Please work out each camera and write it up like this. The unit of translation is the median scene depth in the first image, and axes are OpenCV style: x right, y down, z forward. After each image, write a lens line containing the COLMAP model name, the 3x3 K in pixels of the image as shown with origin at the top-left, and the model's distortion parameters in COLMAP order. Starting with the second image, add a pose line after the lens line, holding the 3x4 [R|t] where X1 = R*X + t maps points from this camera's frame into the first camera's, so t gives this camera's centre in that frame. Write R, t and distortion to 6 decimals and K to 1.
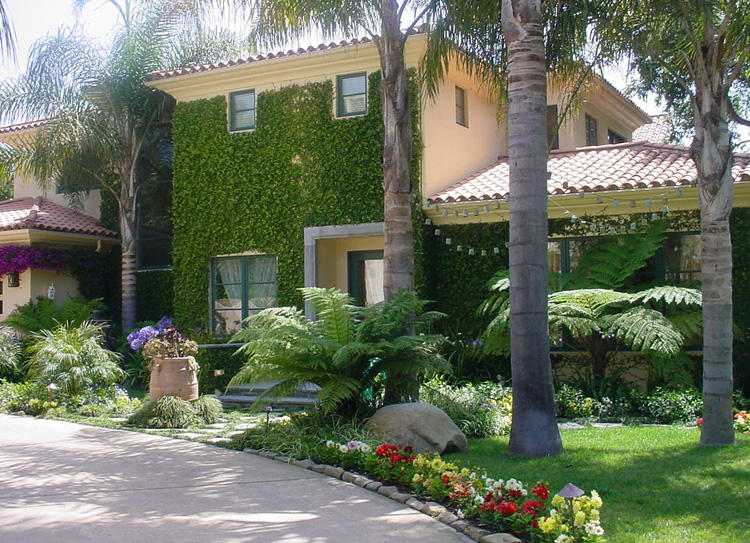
lens RADIAL K [[998.6, 0, 375.0], [0, 998.6, 271.5], [0, 0, 1]] dist [-0.196627, 0.020110]
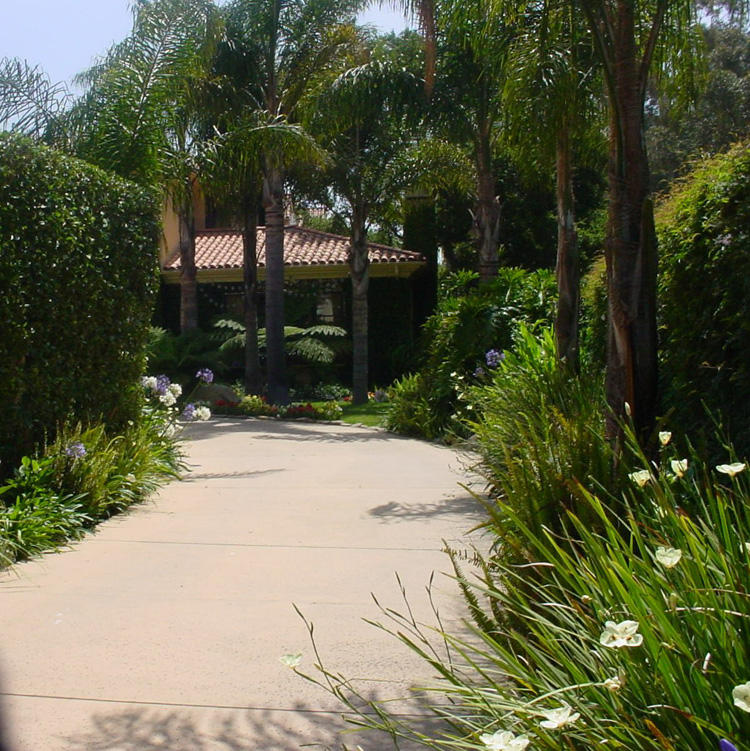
lens RADIAL K [[658.0, 0, 375.0], [0, 658.0, 375.5], [0, 0, 1]] dist [-0.001257, -0.000494]
pose [[0.927463, -0.029479, 0.372752, -0.066888], [-0.005253, 0.995762, 0.091820, -0.004387], [-0.373879, -0.087117, 0.923377, -0.142749]]
